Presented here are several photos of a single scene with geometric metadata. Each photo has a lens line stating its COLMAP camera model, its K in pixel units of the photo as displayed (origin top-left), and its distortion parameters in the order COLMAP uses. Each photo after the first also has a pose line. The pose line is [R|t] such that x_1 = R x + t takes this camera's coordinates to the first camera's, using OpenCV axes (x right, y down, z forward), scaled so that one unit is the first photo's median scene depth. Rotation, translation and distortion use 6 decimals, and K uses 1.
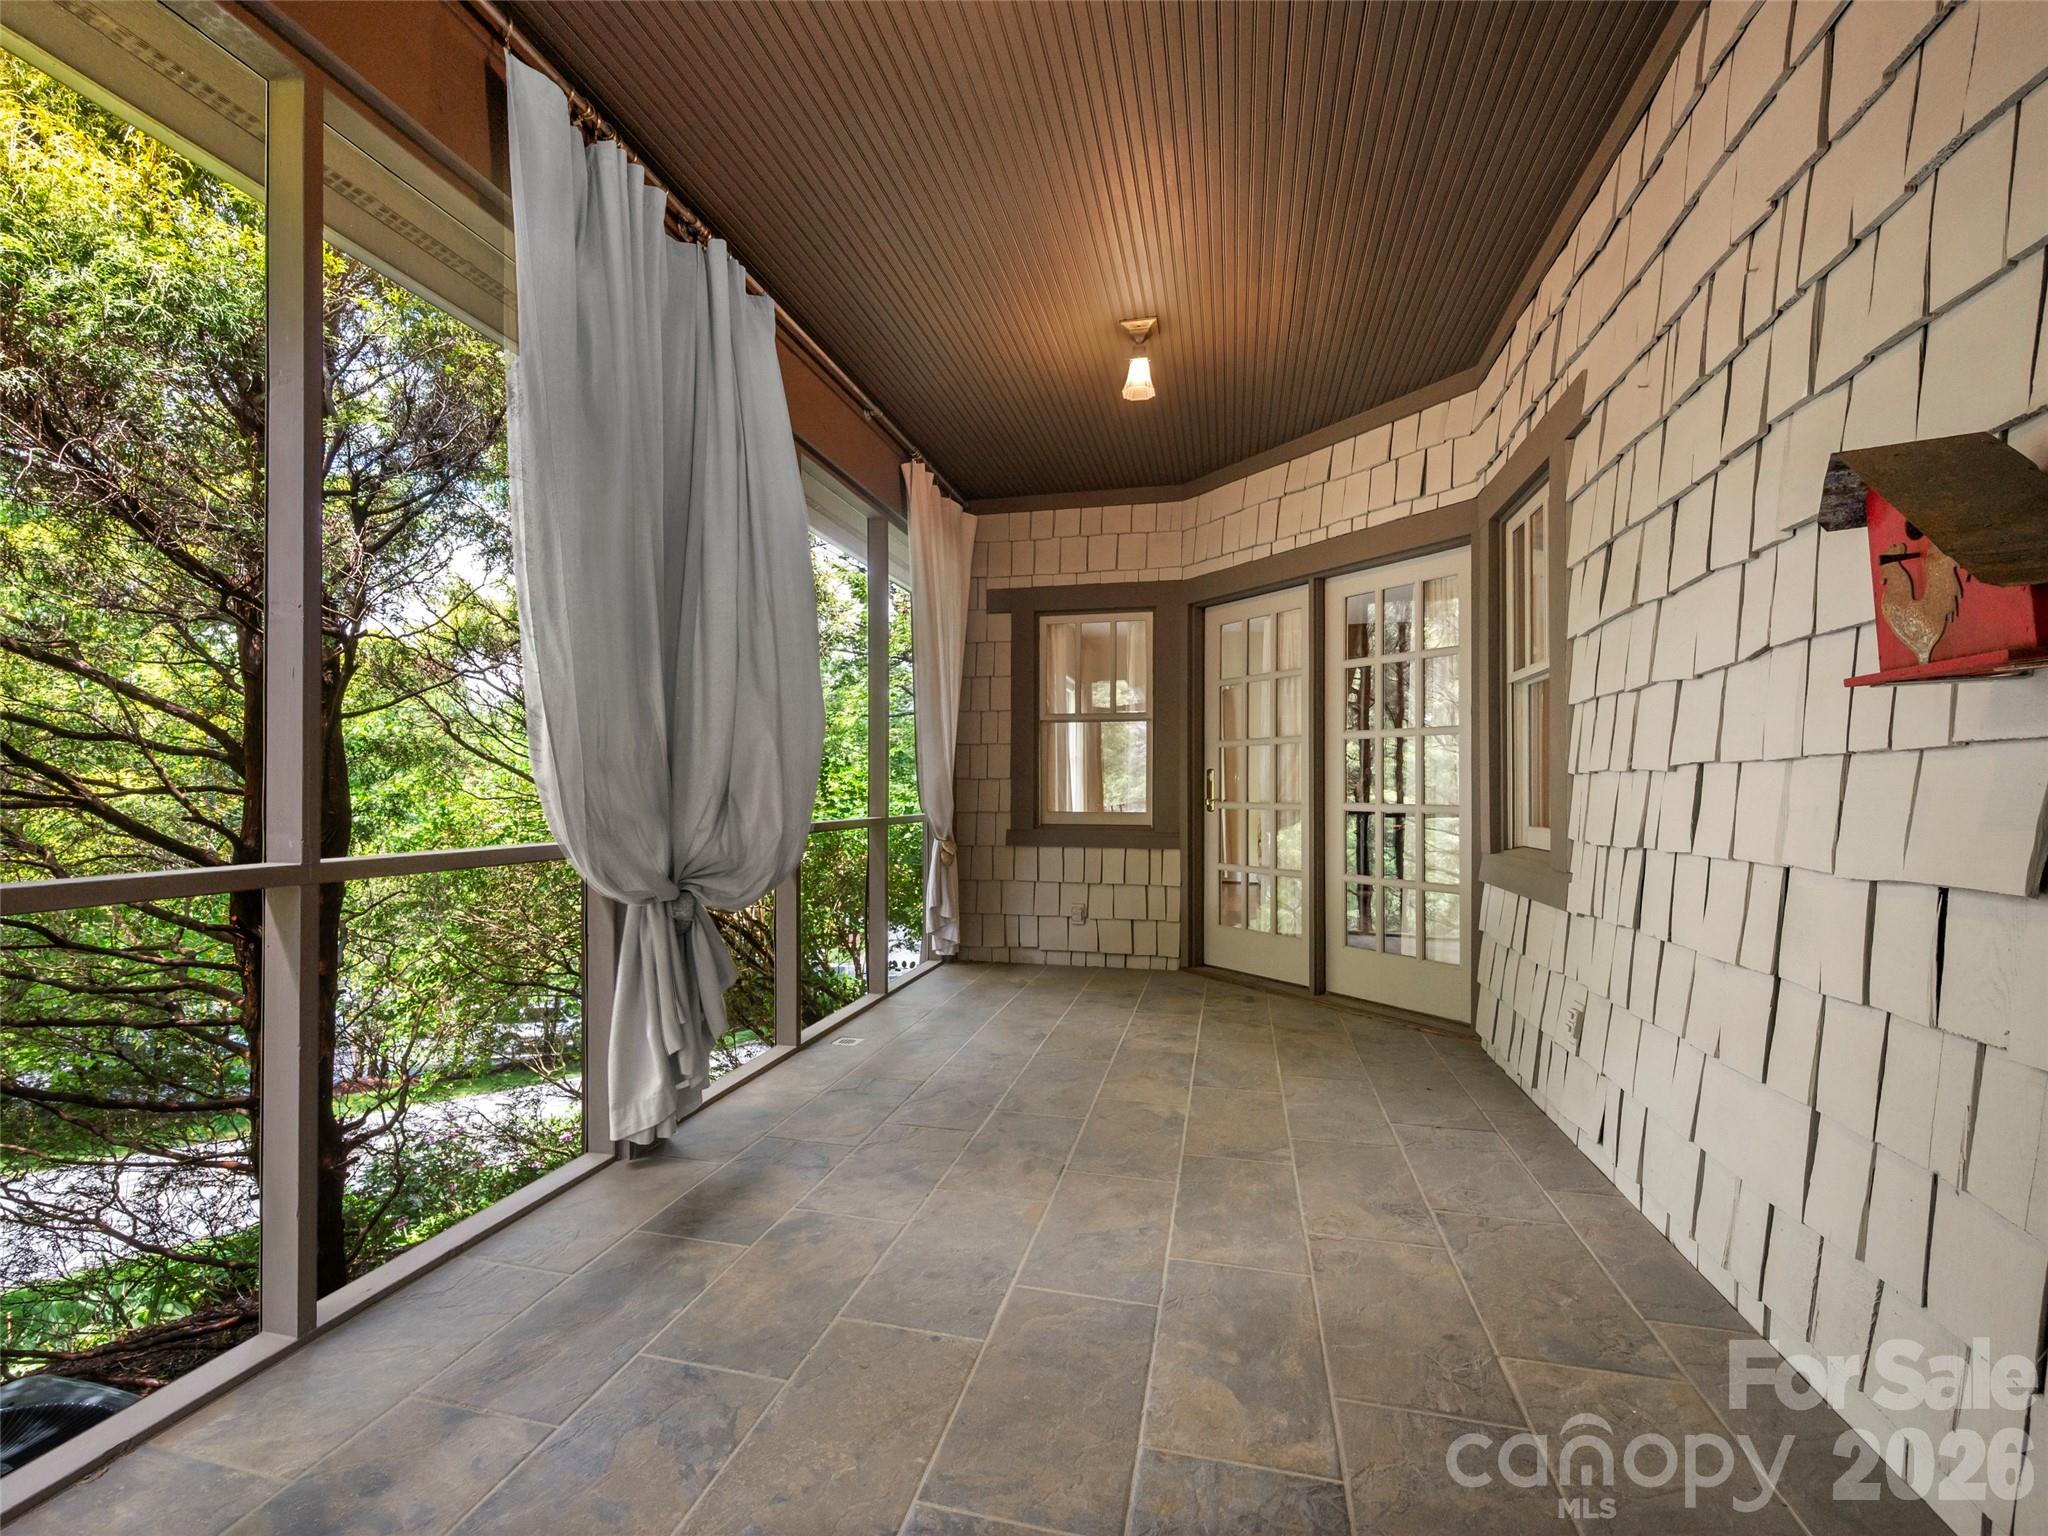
lens RADIAL K [[919.2, 0, 1024.0], [0, 919.2, 768.0], [0, 0, 1]] dist [0.000557, -0.000576]
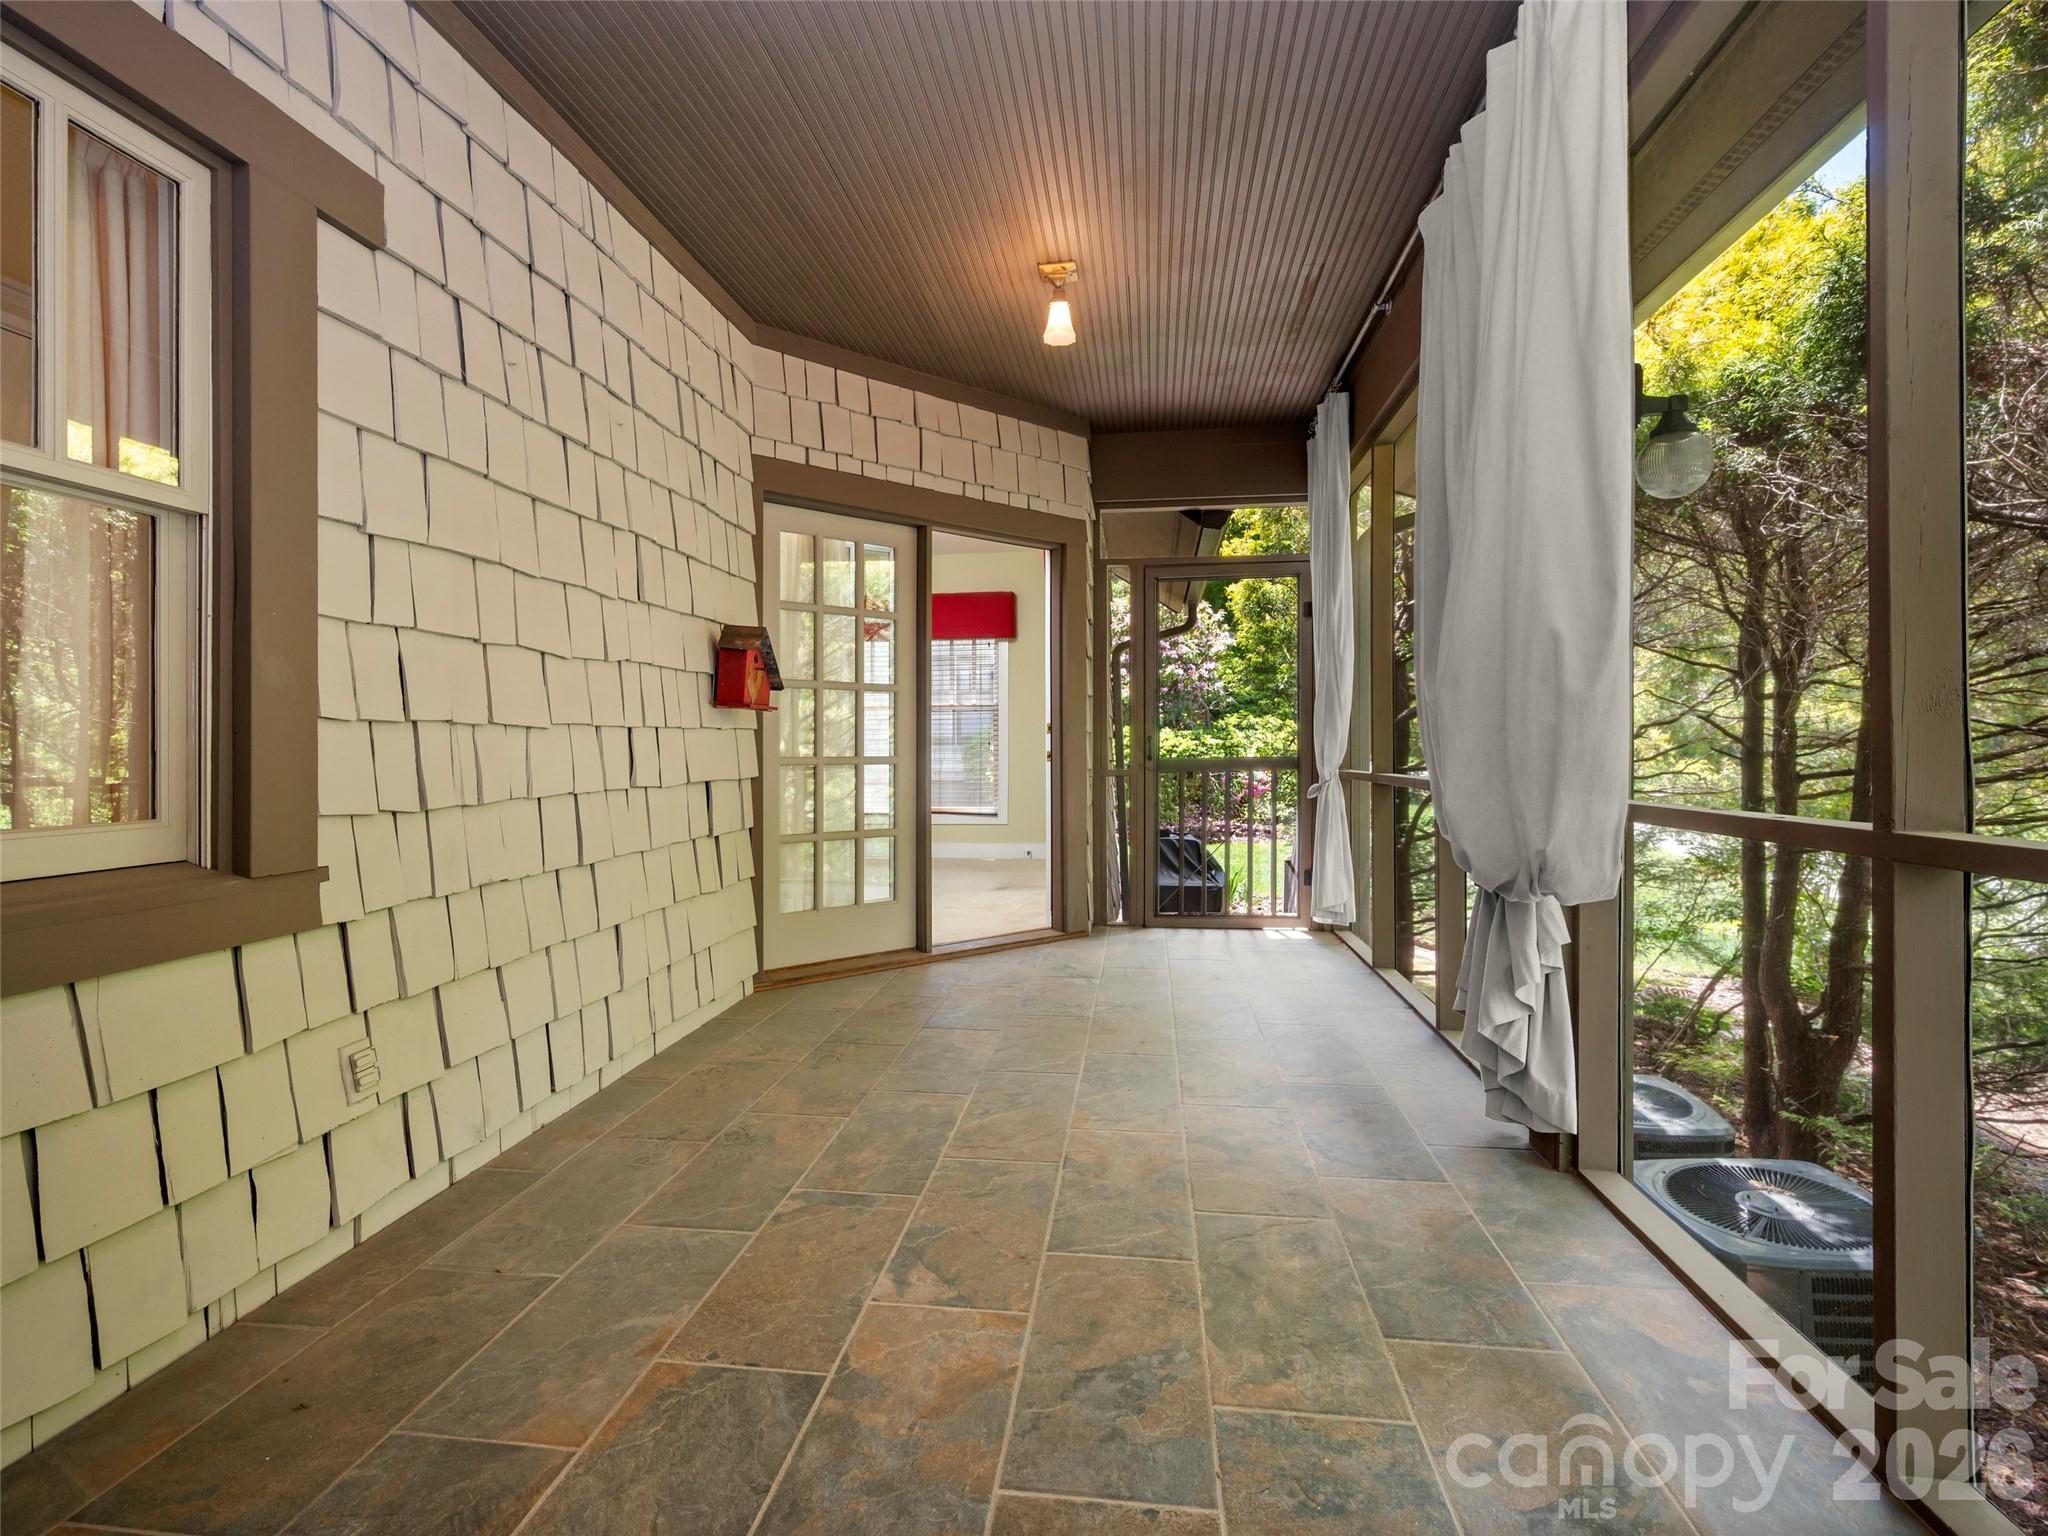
lens RADIAL K [[919.2, 0, 1024.0], [0, 919.2, 768.0], [0, 0, 1]] dist [0.000557, -0.000576]
pose [[-0.995392, -0.001672, -0.095879, 0.167550], [-0.000337, 0.999903, -0.013938, 0.059752], [0.095893, -0.013841, -0.995295, 1.893076]]
